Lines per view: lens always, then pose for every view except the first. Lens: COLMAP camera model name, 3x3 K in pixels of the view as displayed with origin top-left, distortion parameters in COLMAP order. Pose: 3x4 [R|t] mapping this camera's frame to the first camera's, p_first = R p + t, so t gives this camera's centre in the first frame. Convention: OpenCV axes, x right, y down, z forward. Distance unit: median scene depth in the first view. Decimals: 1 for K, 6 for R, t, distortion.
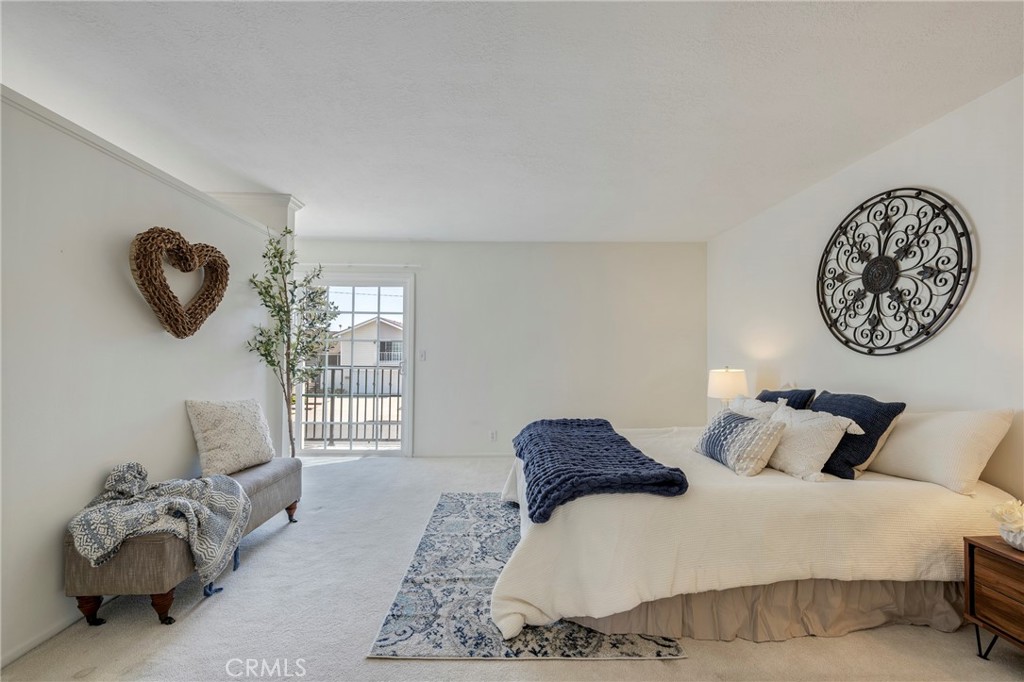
lens RADIAL K [[418.3, 0, 512.1], [0, 418.3, 347.0], [0, 0, 1]] dist [0.002660, -0.000992]
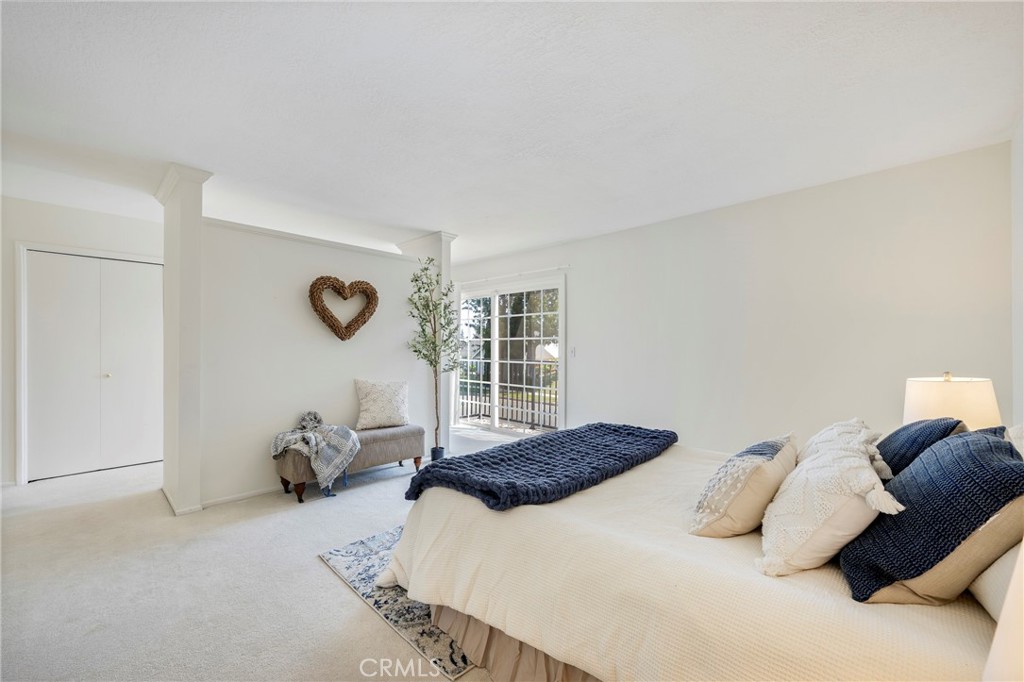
lens RADIAL K [[418.3, 0, 494.6], [0, 418.3, 345.6], [0, 0, 1]] dist [0.002660, -0.000992]
pose [[0.678472, -0.011597, -0.734534, 0.802770], [0.012440, 0.999913, -0.004296, 0.012685], [0.734521, -0.006223, 0.678558, 0.315137]]
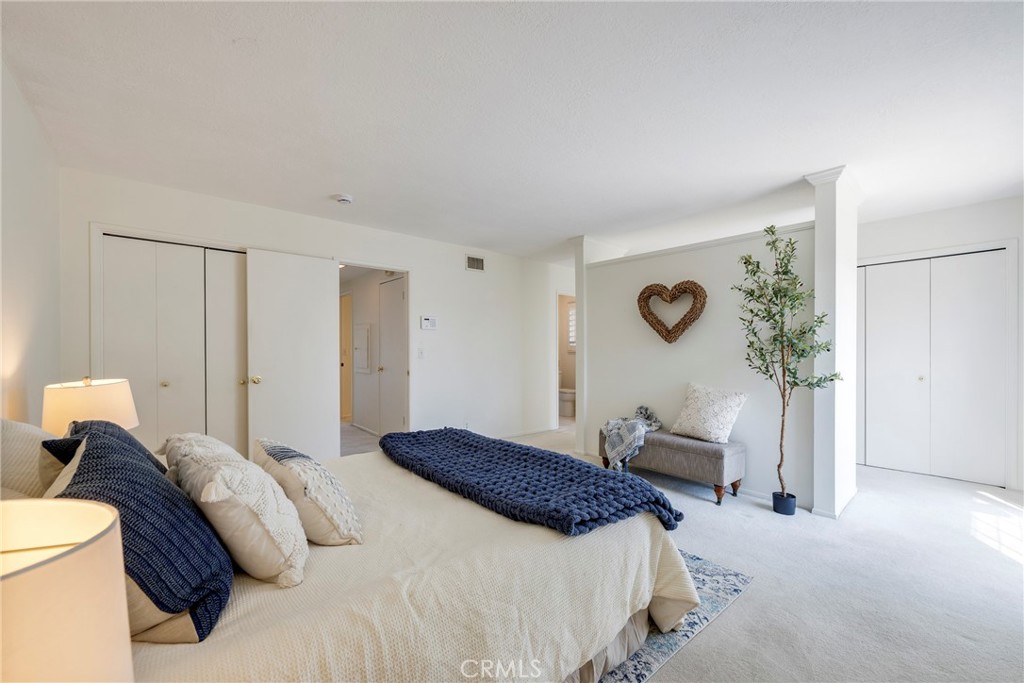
lens RADIAL K [[418.3, 0, 510.5], [0, 418.3, 344.6], [0, 0, 1]] dist [0.002660, -0.000992]
pose [[-0.776480, -0.015691, -0.629946, 0.754238], [-0.003319, 0.999778, -0.020812, 0.021594], [0.630133, -0.014069, -0.776360, 1.866886]]
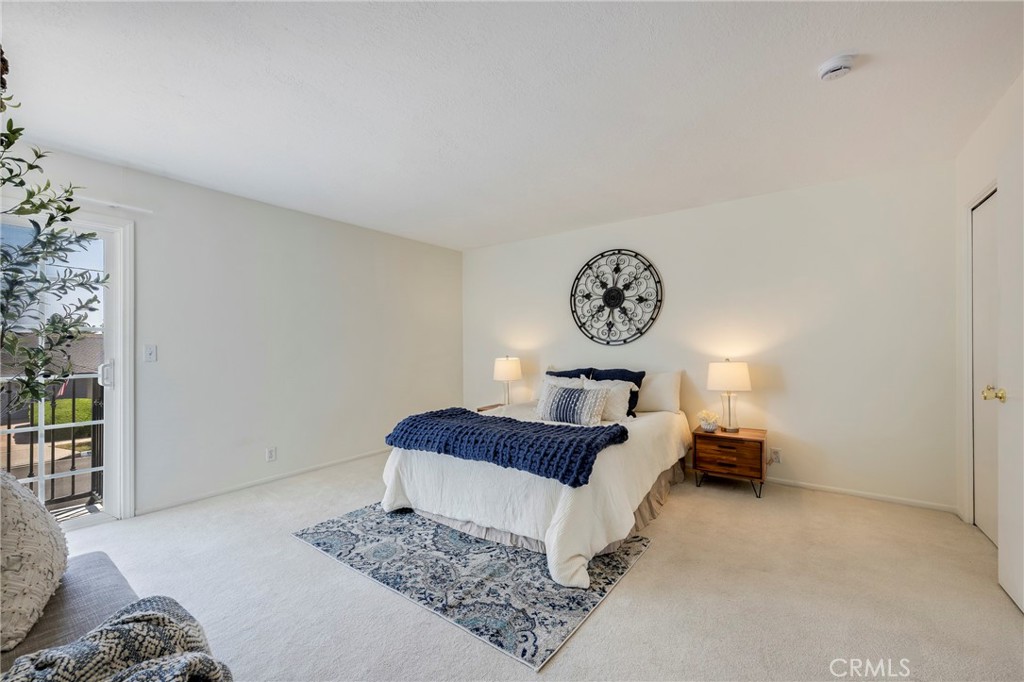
lens RADIAL K [[418.3, 0, 517.2], [0, 418.3, 345.5], [0, 0, 1]] dist [0.002660, -0.000992]
pose [[0.593600, -0.007207, 0.804728, -0.773915], [-0.001236, 0.999951, 0.009867, 0.004805], [-0.804759, -0.006852, 0.593562, 0.336984]]
